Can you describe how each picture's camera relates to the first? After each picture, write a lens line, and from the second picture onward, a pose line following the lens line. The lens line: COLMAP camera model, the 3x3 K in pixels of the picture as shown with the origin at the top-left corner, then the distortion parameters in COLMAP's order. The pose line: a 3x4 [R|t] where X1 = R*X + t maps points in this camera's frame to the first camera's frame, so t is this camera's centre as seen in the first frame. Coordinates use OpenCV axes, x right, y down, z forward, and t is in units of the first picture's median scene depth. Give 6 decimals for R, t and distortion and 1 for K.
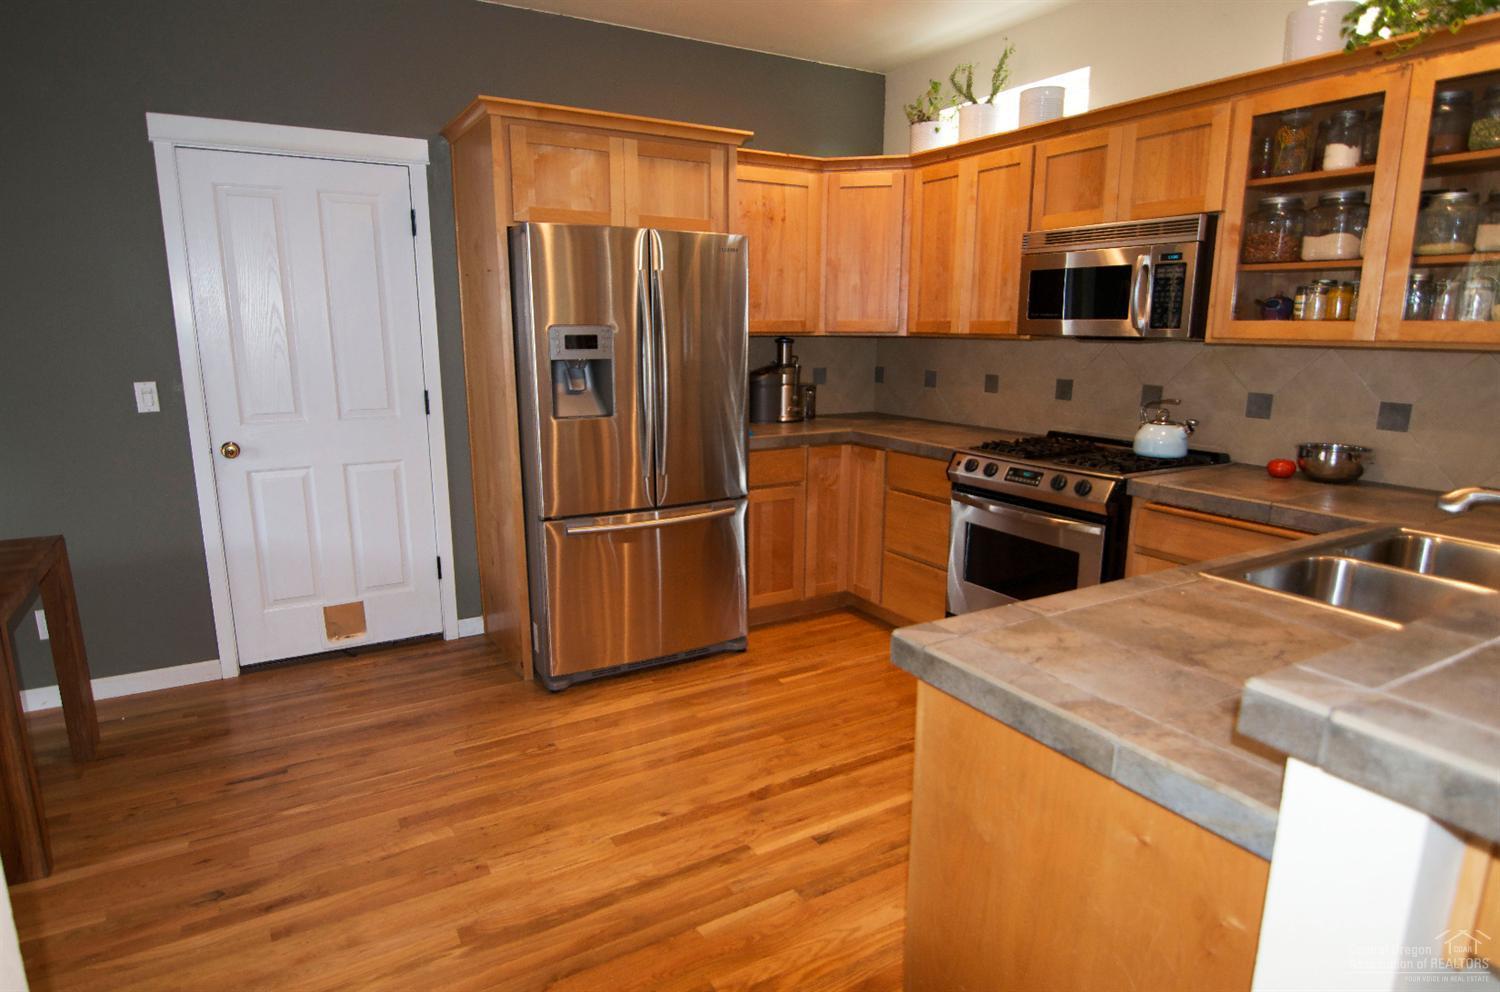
lens RADIAL K [[849.9, 0, 750.5], [0, 849.9, 509.0], [0, 0, 1]] dist [0.002783, -0.018581]
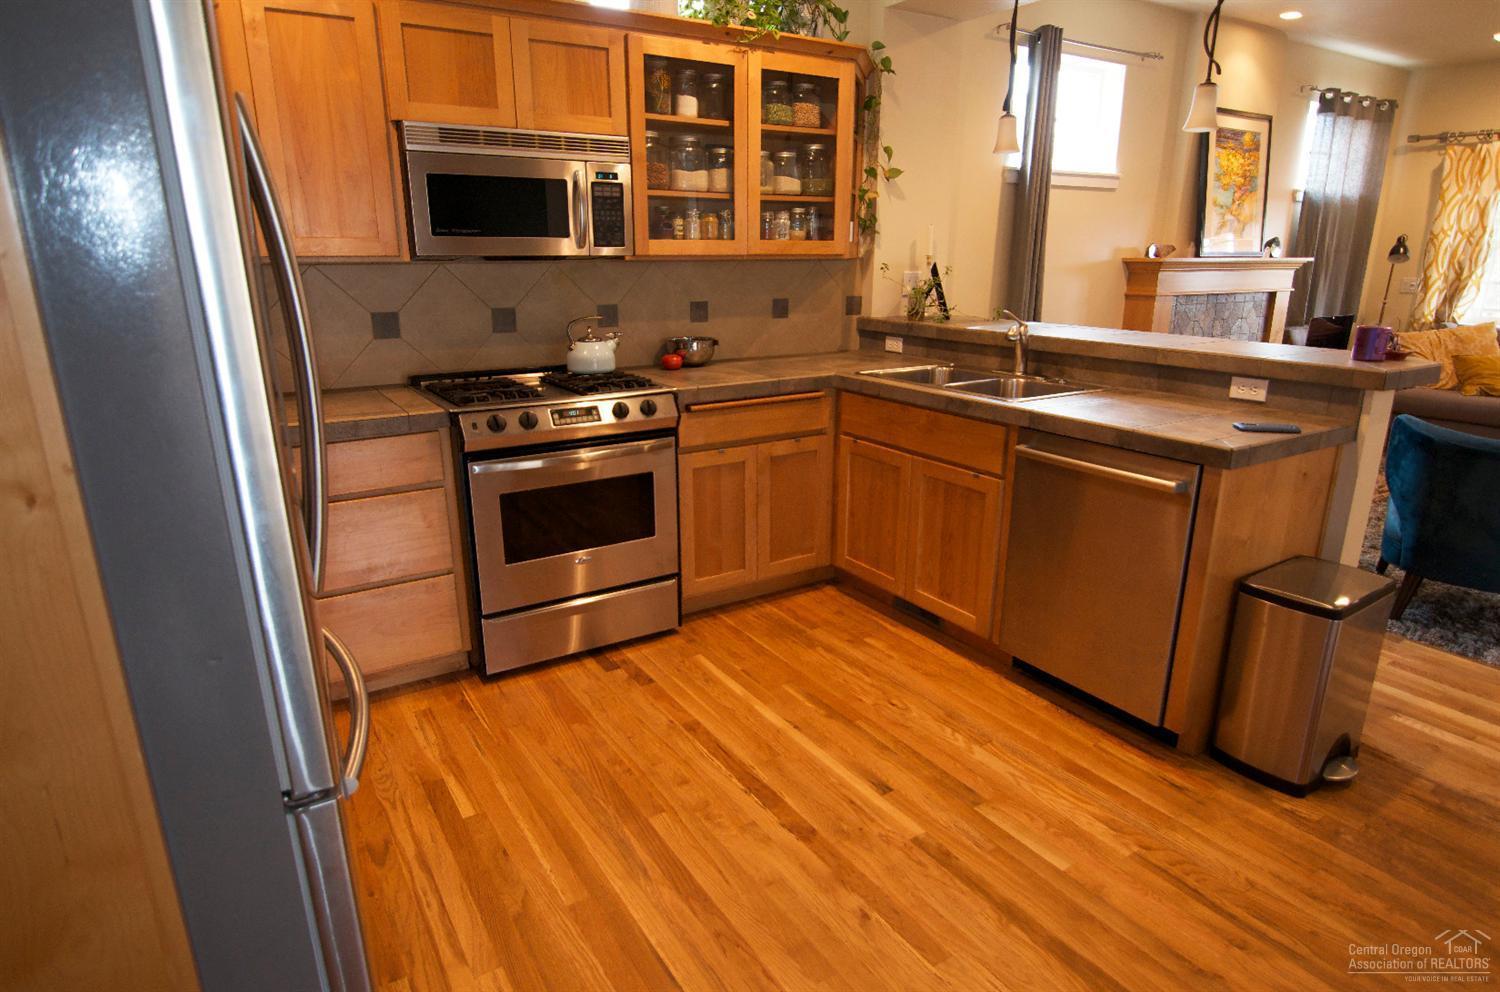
lens RADIAL K [[849.9, 0, 750.5], [0, 849.9, 509.0], [0, 0, 1]] dist [0.002783, -0.018581]
pose [[-0.029953, -0.291226, 0.956185, -0.628034], [0.212499, 0.932891, 0.290789, -0.185134], [-0.976702, 0.211898, 0.033942, 0.892222]]
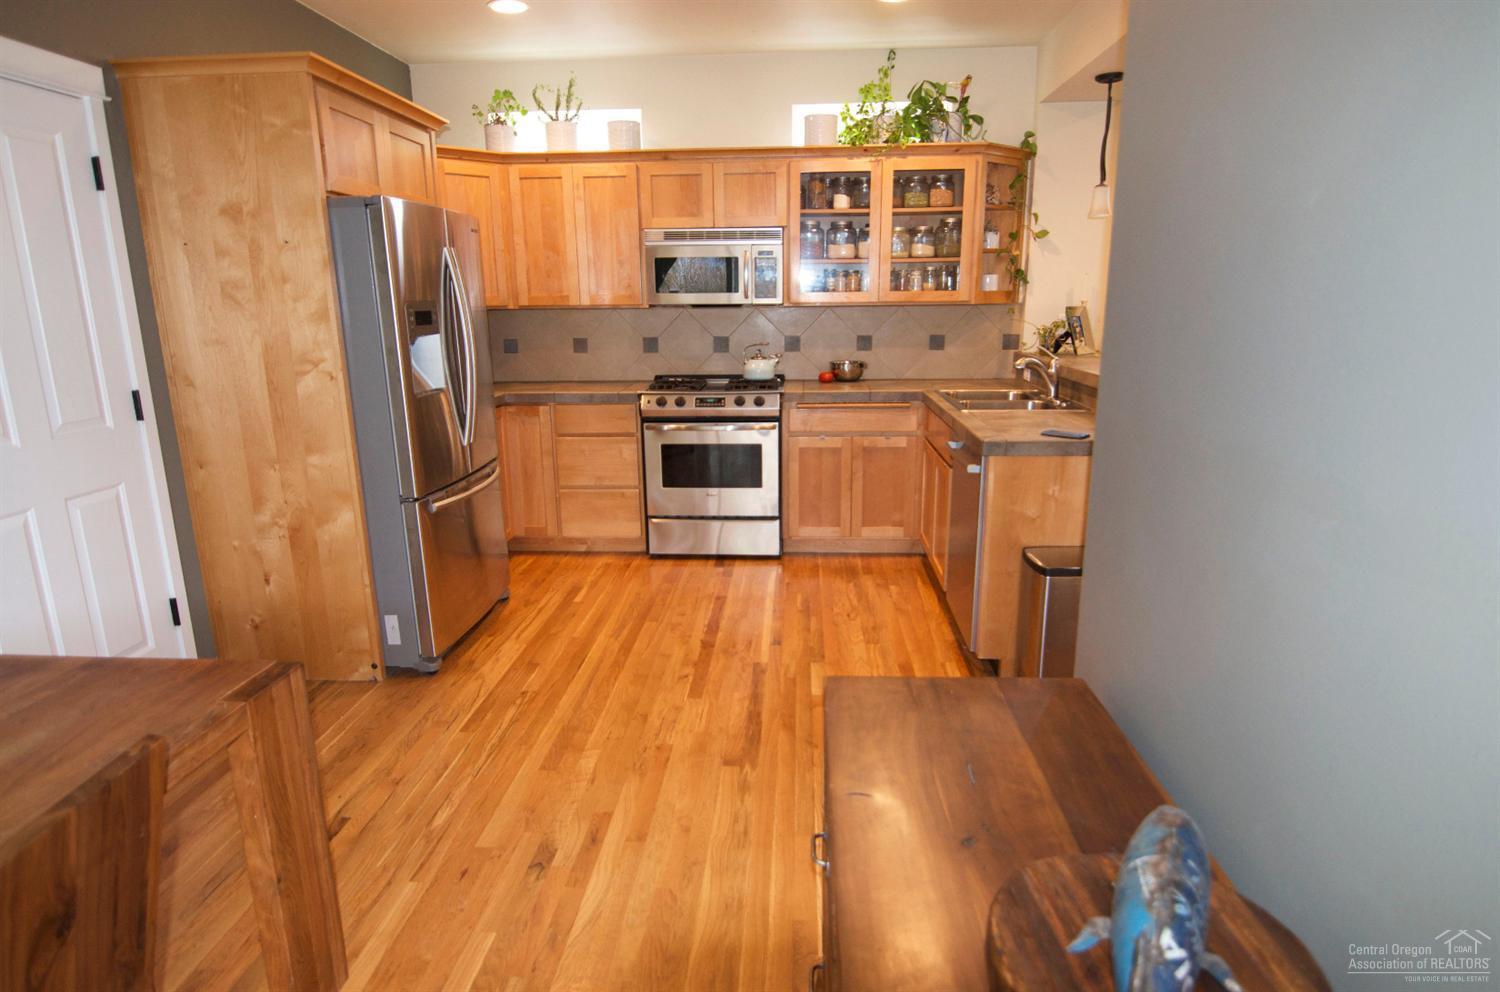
lens RADIAL K [[849.9, 0, 750.5], [0, 849.9, 509.0], [0, 0, 1]] dist [0.002783, -0.018581]
pose [[0.557554, -0.209155, 0.803360, -0.929062], [0.187883, 0.974422, 0.123295, -0.029039], [-0.808600, 0.082195, 0.582589, 0.126118]]
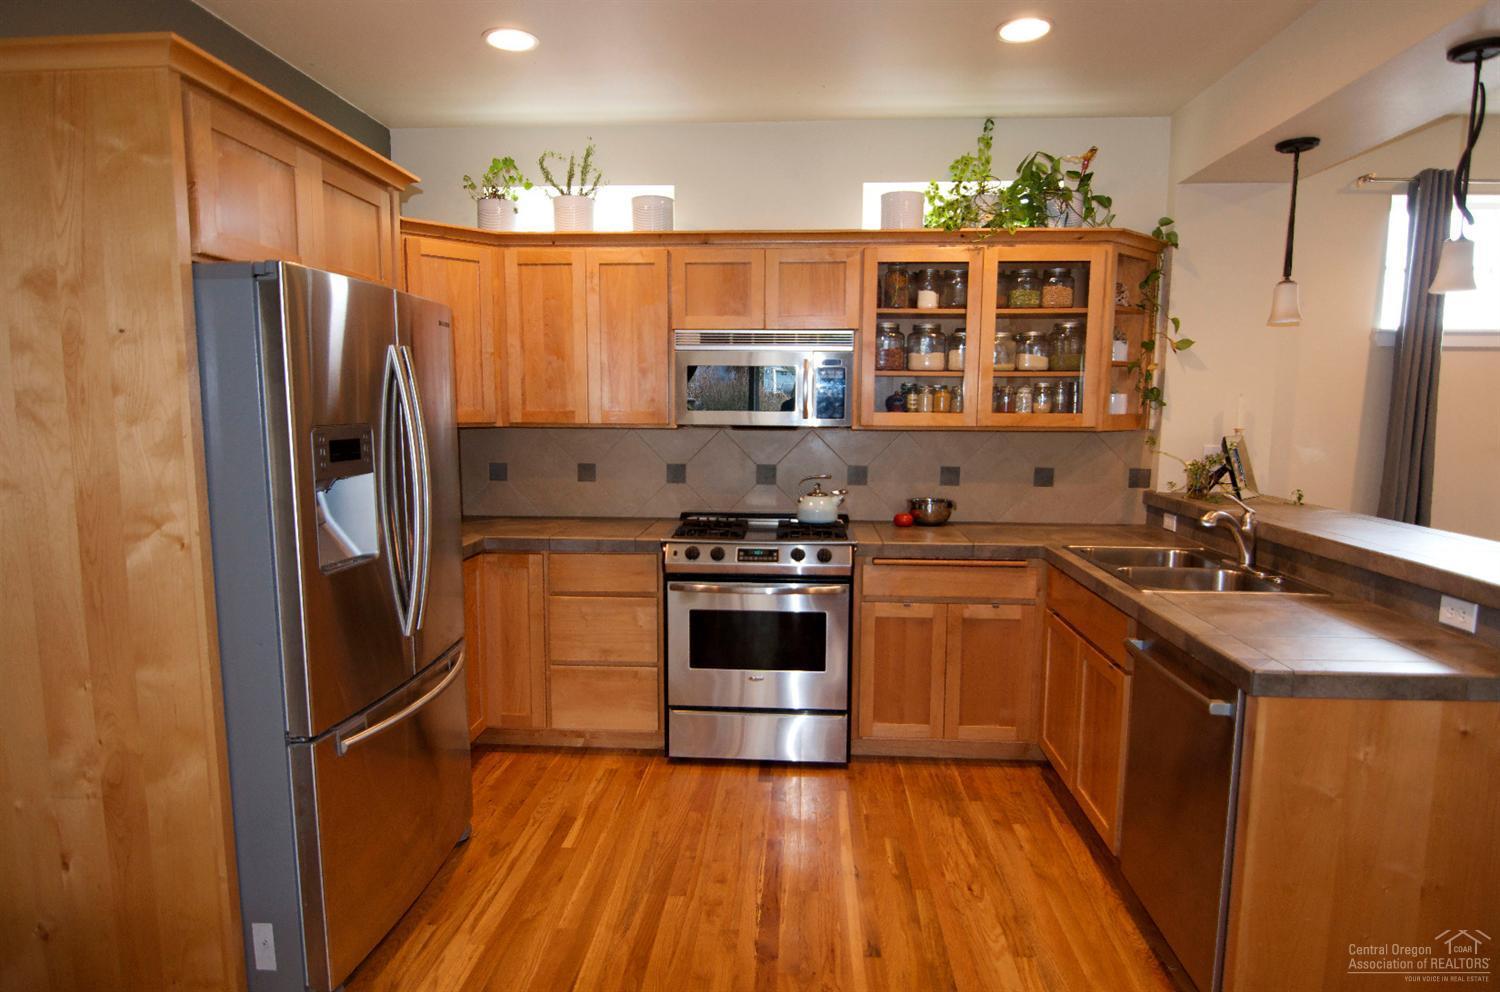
lens RADIAL K [[849.9, 0, 750.5], [0, 849.9, 509.0], [0, 0, 1]] dist [0.002783, -0.018581]
pose [[0.561600, -0.099784, 0.821370, -0.621551], [0.171447, 0.985190, 0.002461, -0.110575], [-0.809451, 0.139440, 0.570390, 0.423222]]
